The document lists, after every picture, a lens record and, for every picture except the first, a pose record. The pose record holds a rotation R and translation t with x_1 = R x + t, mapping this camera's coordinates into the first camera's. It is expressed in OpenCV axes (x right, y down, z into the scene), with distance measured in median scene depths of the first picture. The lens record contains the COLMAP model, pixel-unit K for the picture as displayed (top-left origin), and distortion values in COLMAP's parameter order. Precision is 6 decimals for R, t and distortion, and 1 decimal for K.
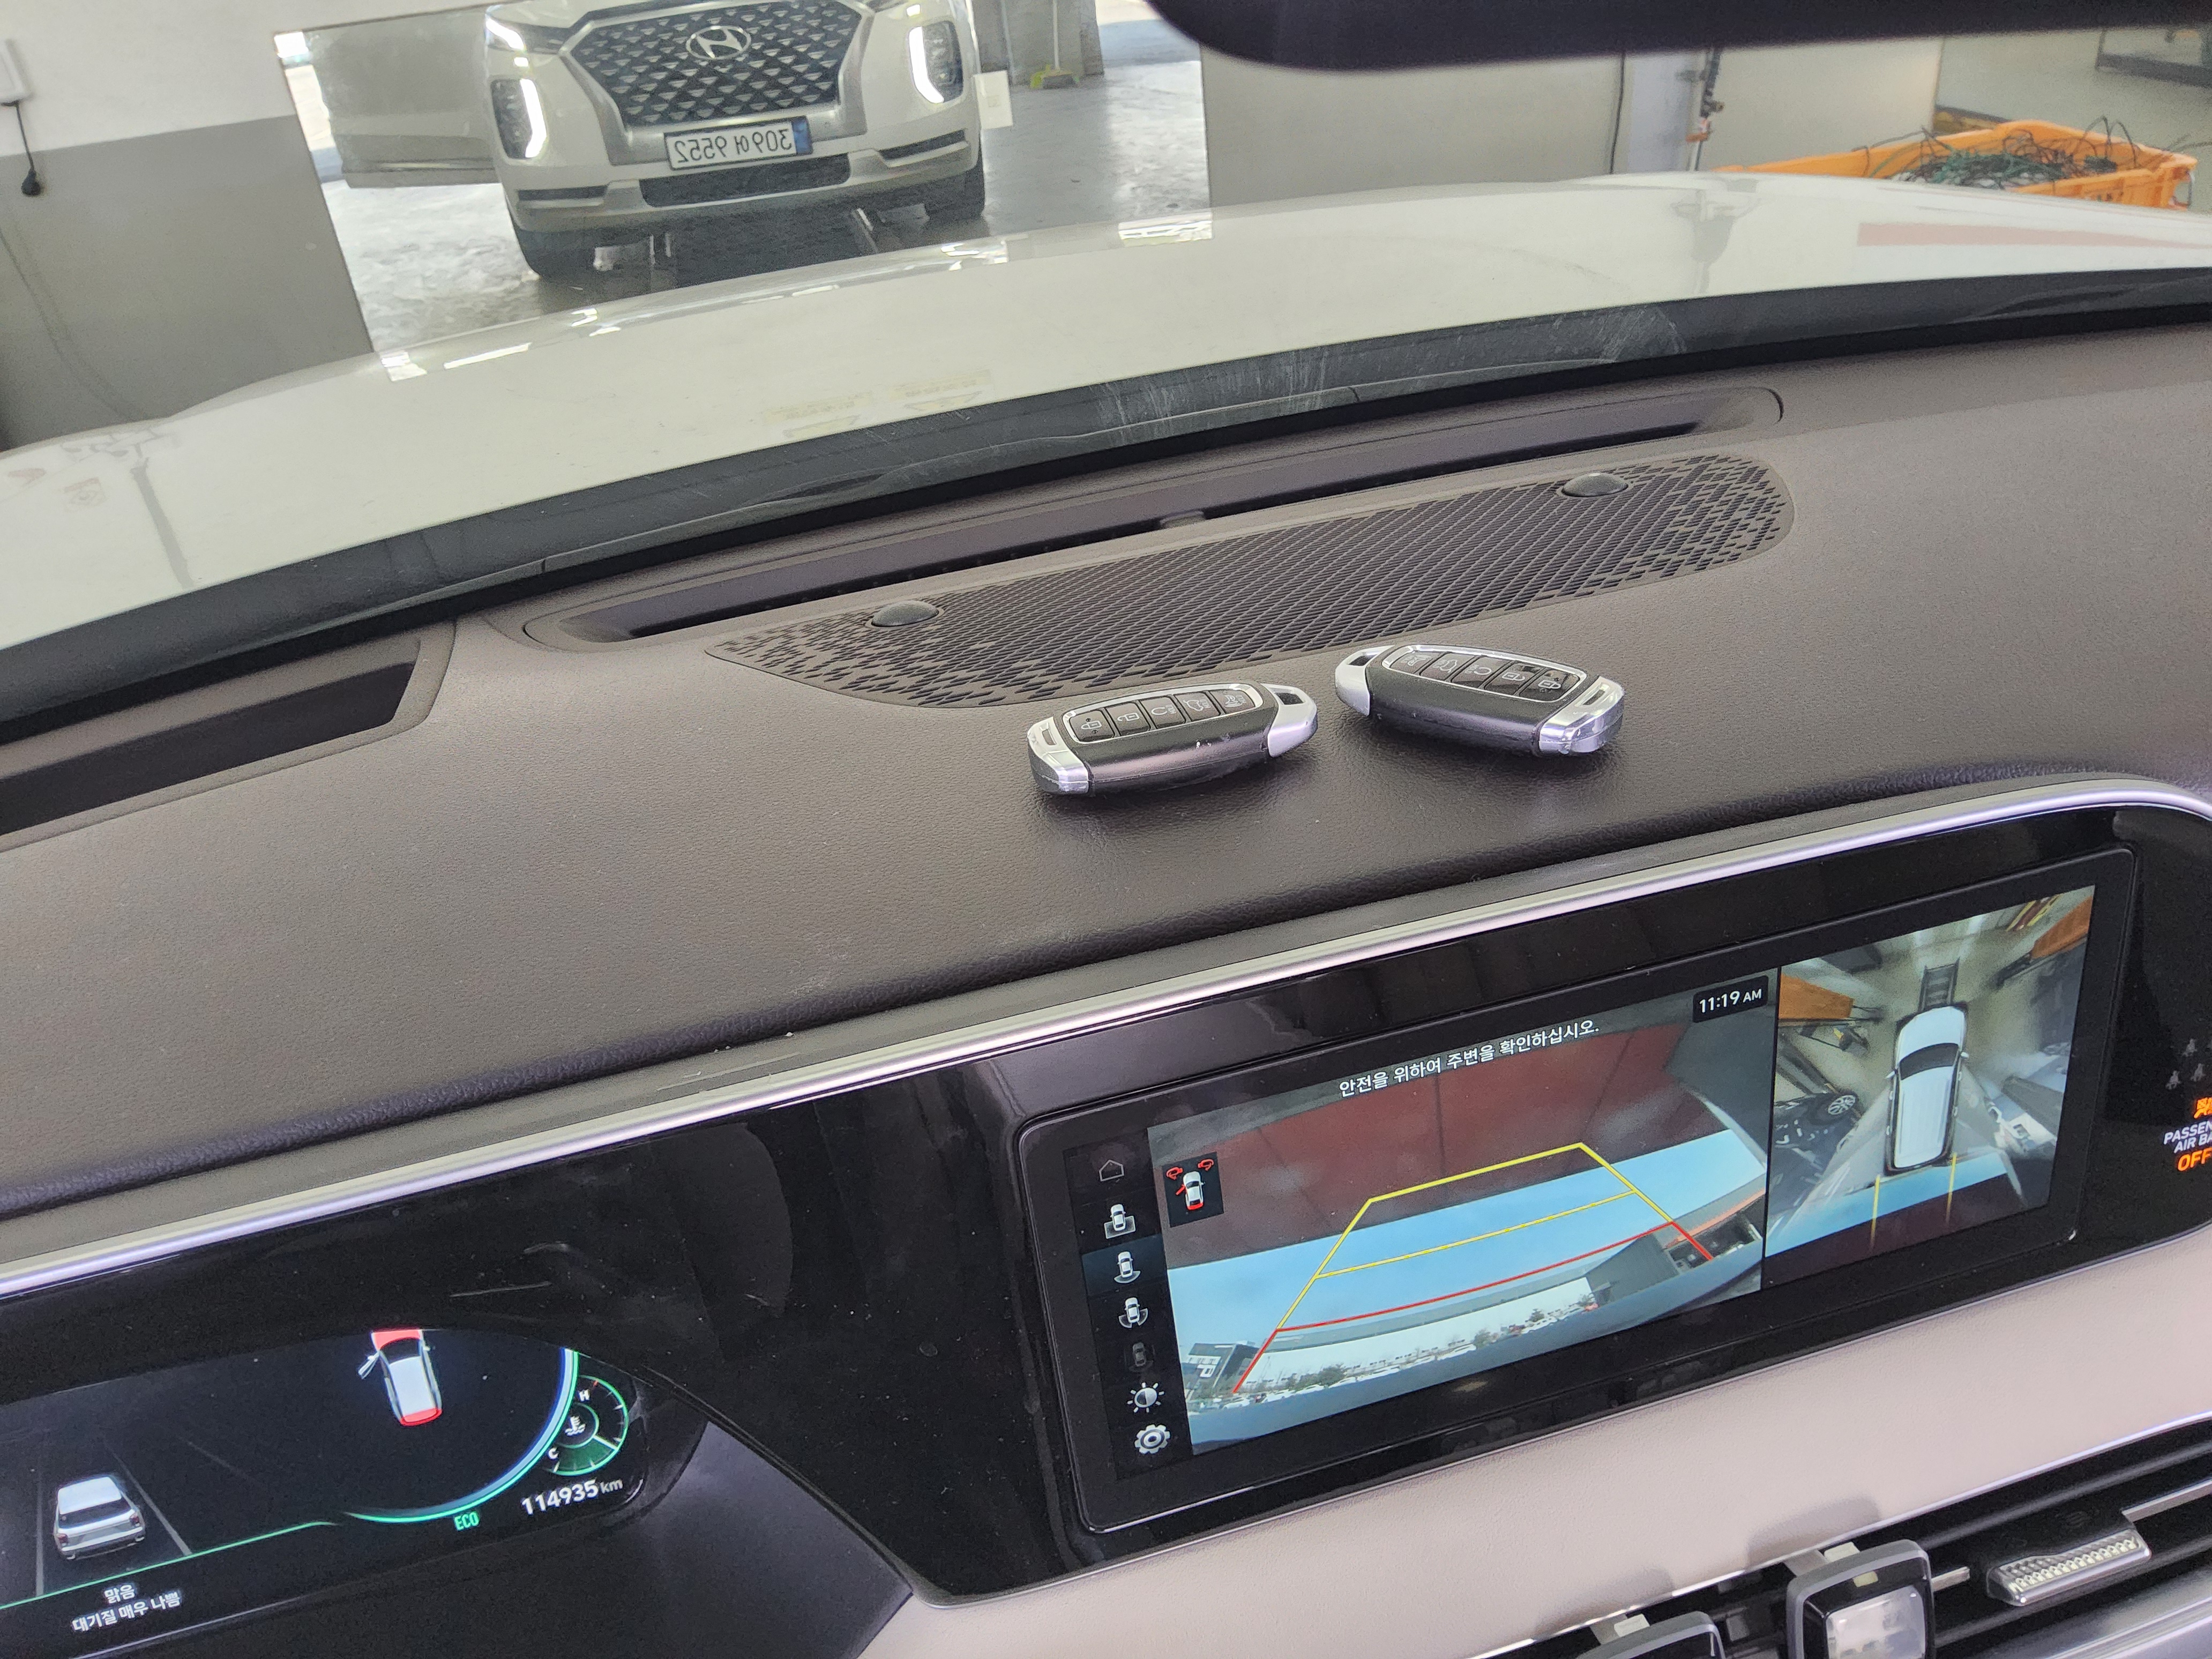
lens RADIAL K [[1593.0, 0, 1083.6], [0, 1593.0, 831.7], [0, 0, 1]] dist [-0.008988, -0.005350]
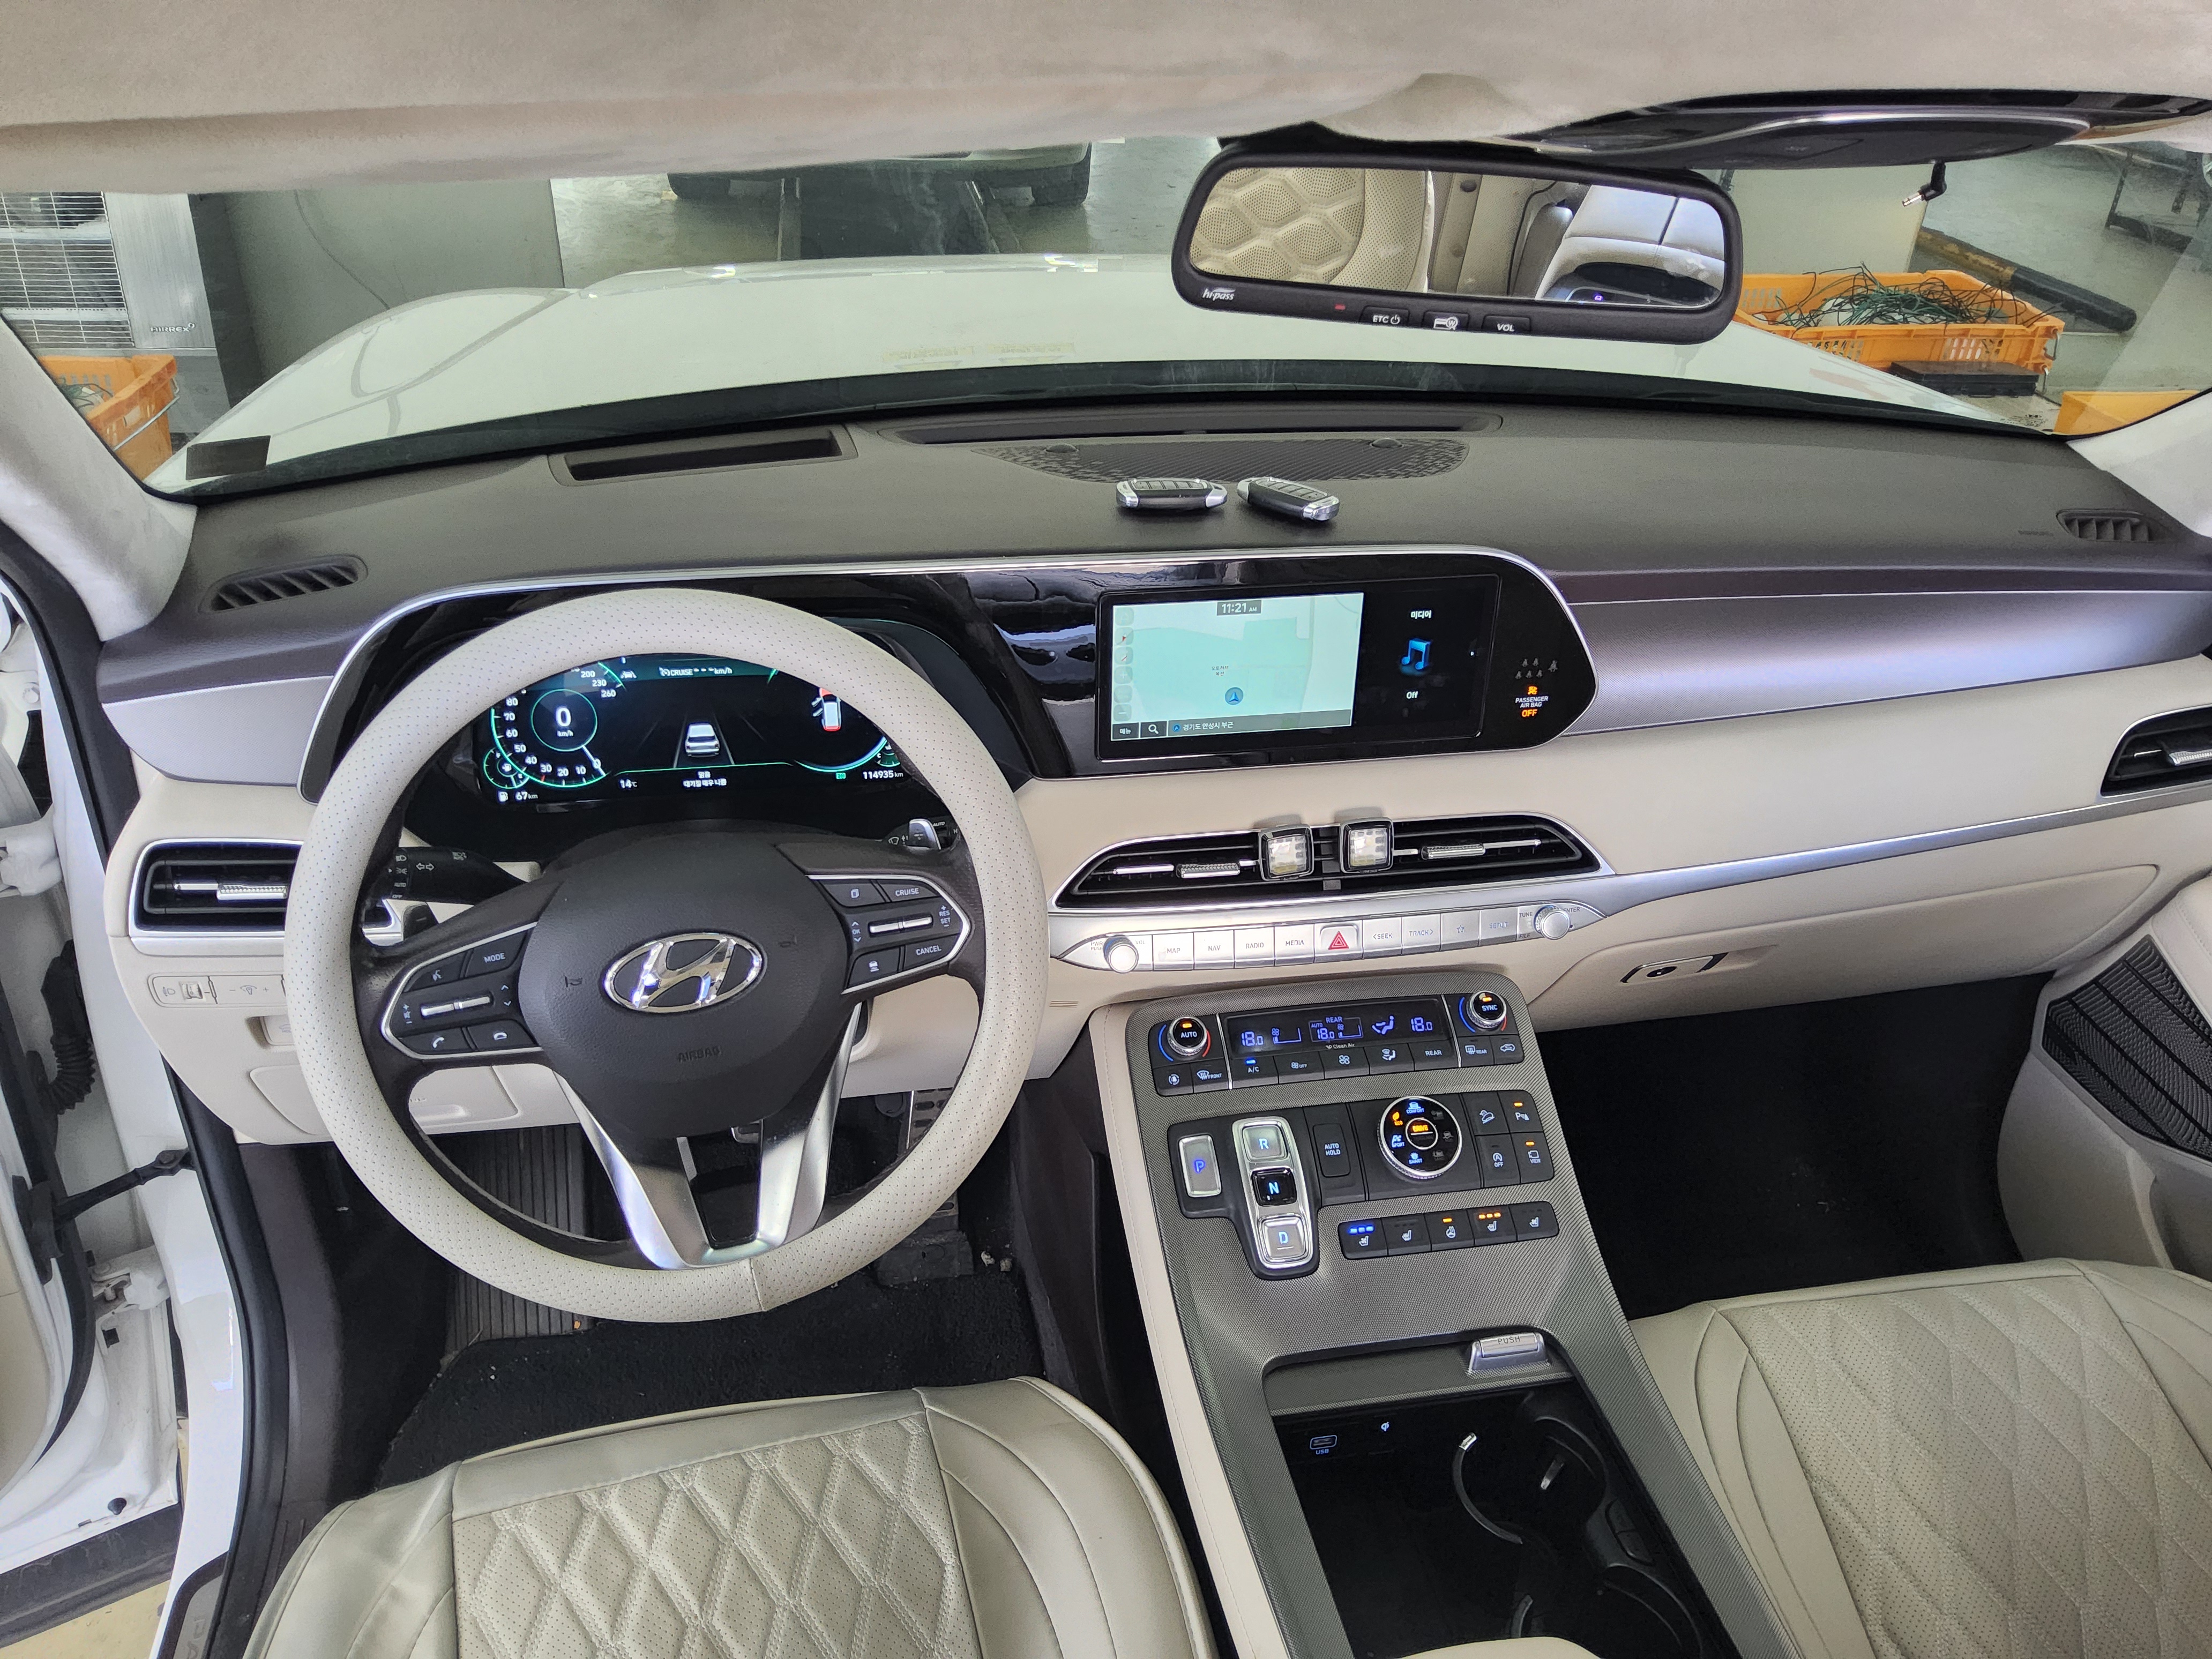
lens RADIAL K [[1618.8, 0, 1106.0], [0, 1618.8, 829.5], [0, 0, 1]] dist [0.118422, -0.165148]
pose [[0.988561, 0.150114, 0.014603, -0.006044], [-0.150066, 0.988667, -0.004299, 0.472275], [-0.015083, 0.002058, 0.999884, -1.549975]]
